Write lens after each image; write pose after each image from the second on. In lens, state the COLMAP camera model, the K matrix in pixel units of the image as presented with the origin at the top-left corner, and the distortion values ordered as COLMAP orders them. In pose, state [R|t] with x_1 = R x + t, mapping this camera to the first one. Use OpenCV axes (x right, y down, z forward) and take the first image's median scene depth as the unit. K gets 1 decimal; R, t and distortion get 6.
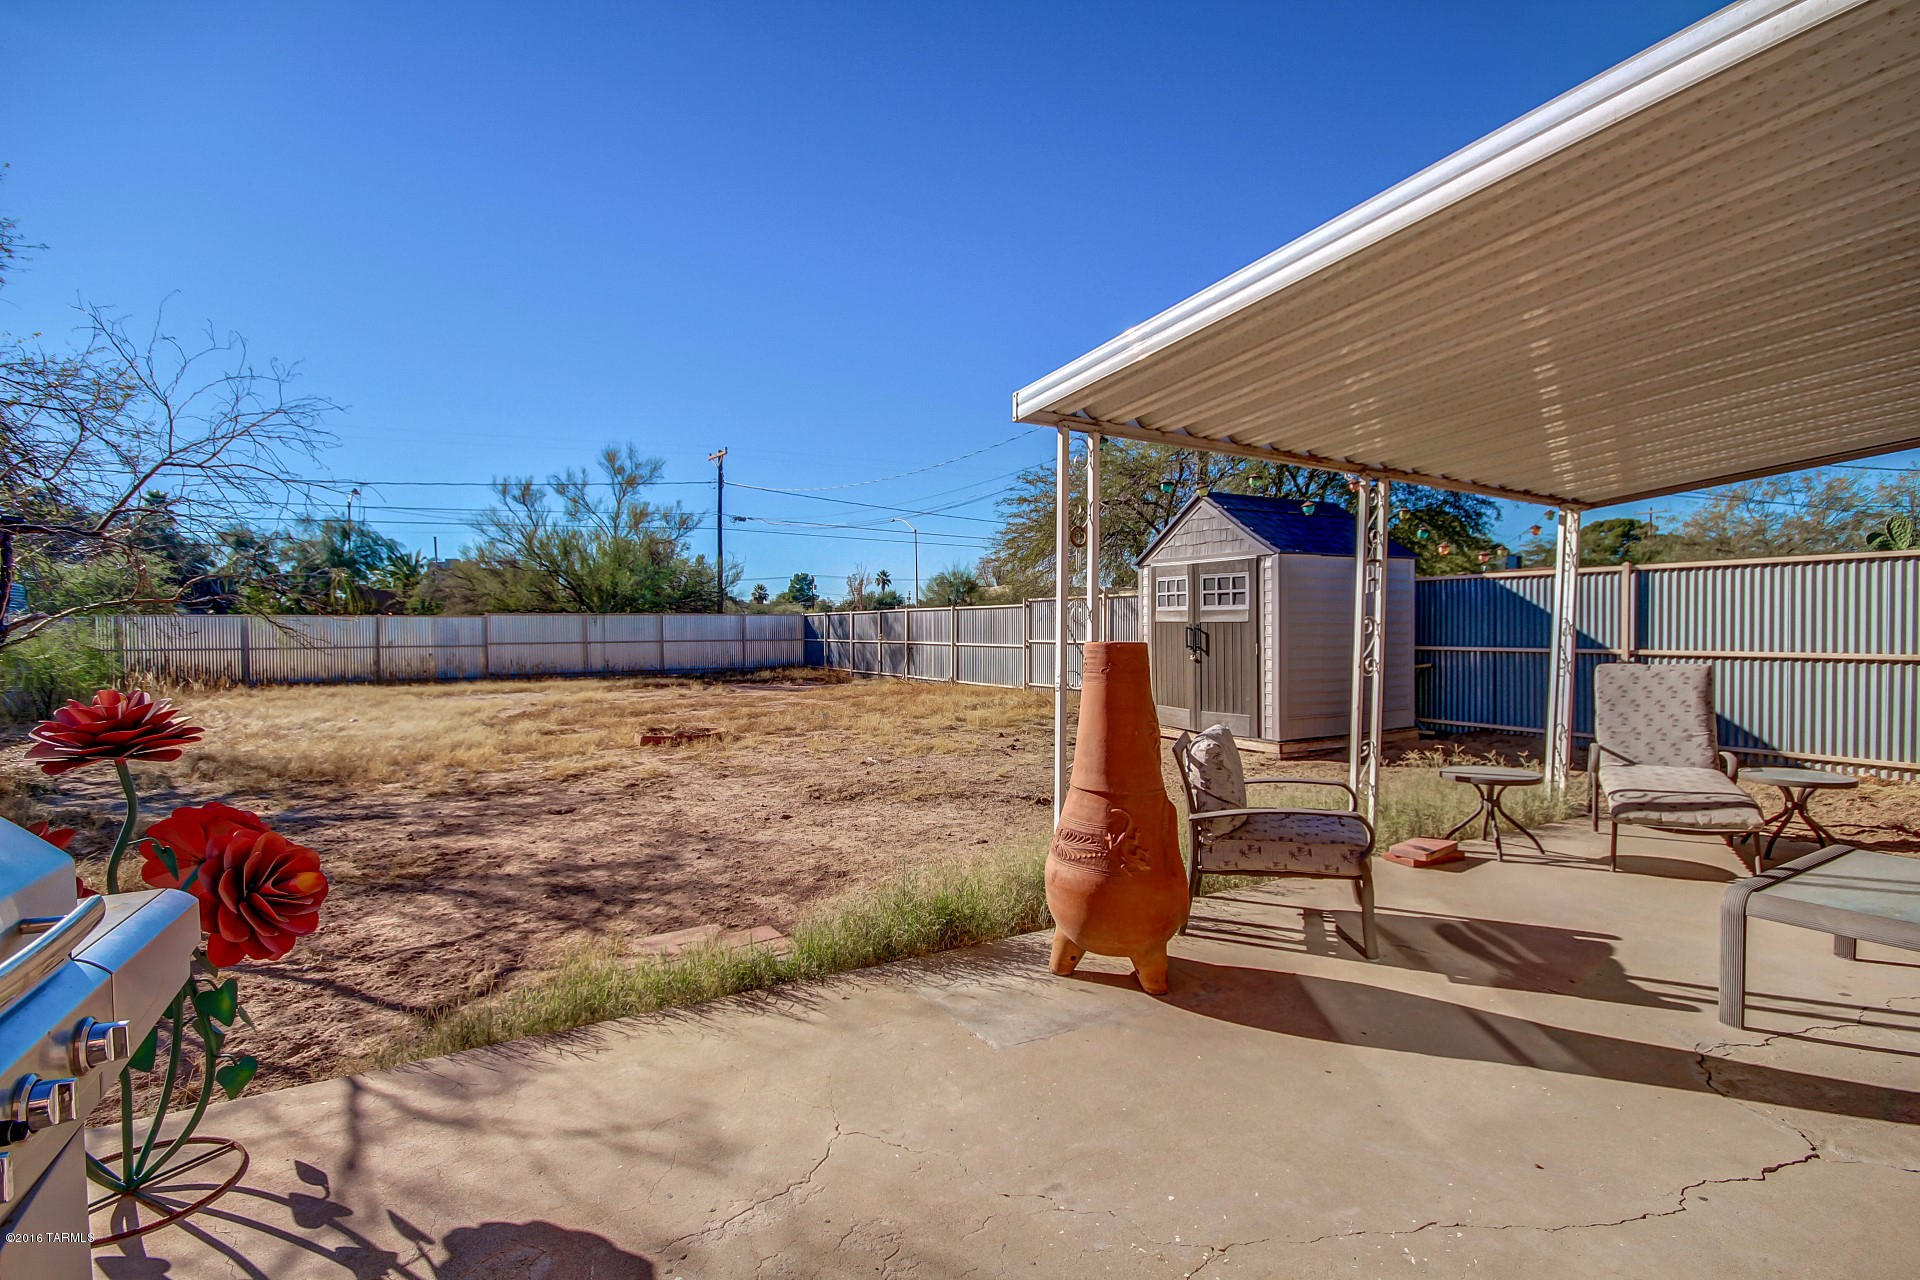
lens RADIAL K [[893.7, 0, 965.8], [0, 893.7, 648.9], [0, 0, 1]] dist [-0.003033, -0.001022]
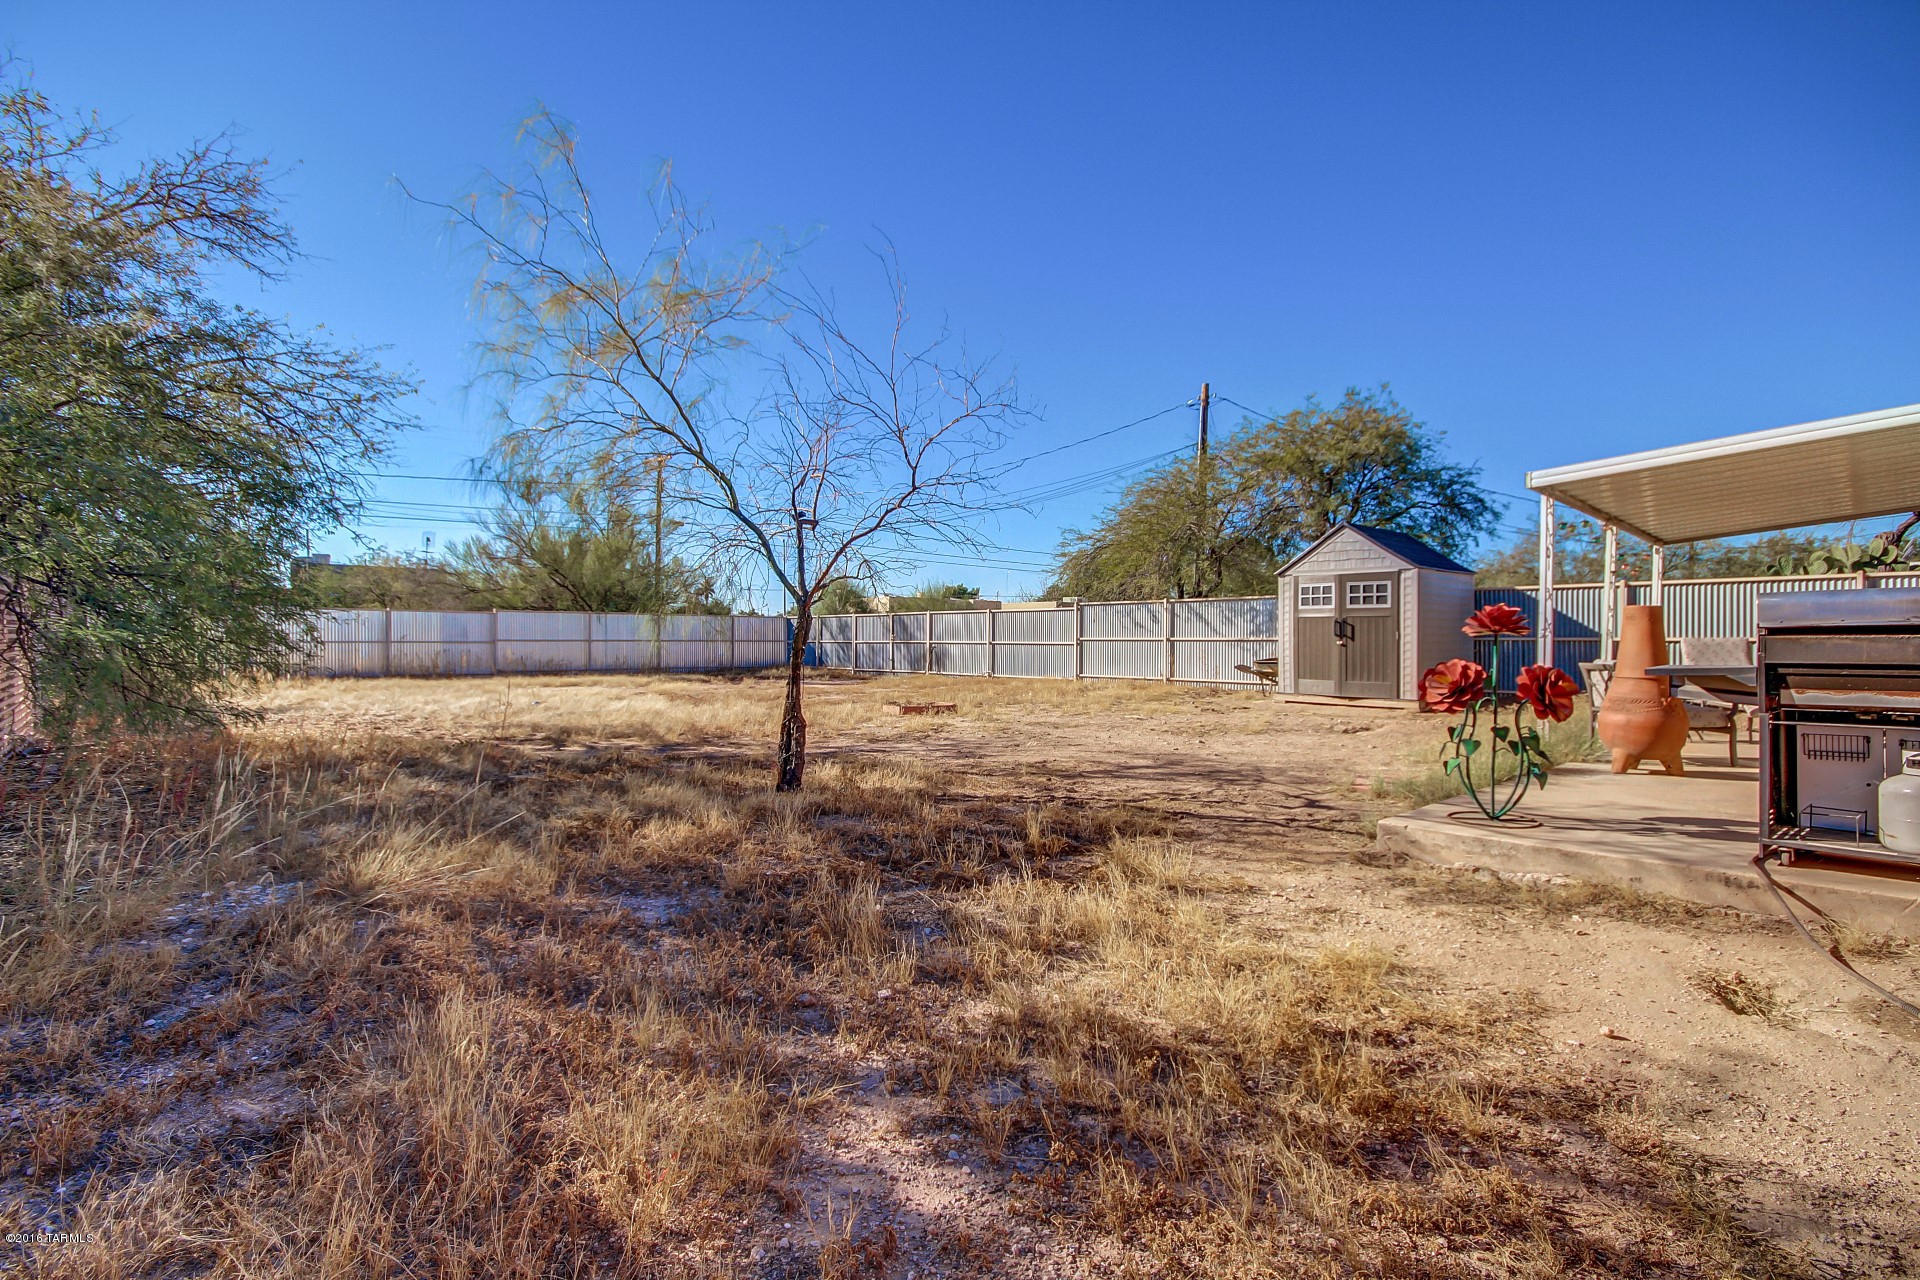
lens RADIAL K [[893.7, 0, 948.9], [0, 893.7, 638.3], [0, 0, 1]] dist [-0.003033, -0.001022]
pose [[0.980698, 0.010175, 0.195263, -0.329827], [-0.005070, 0.999633, -0.026628, 0.023320], [-0.195462, 0.025124, 0.980389, -0.122899]]
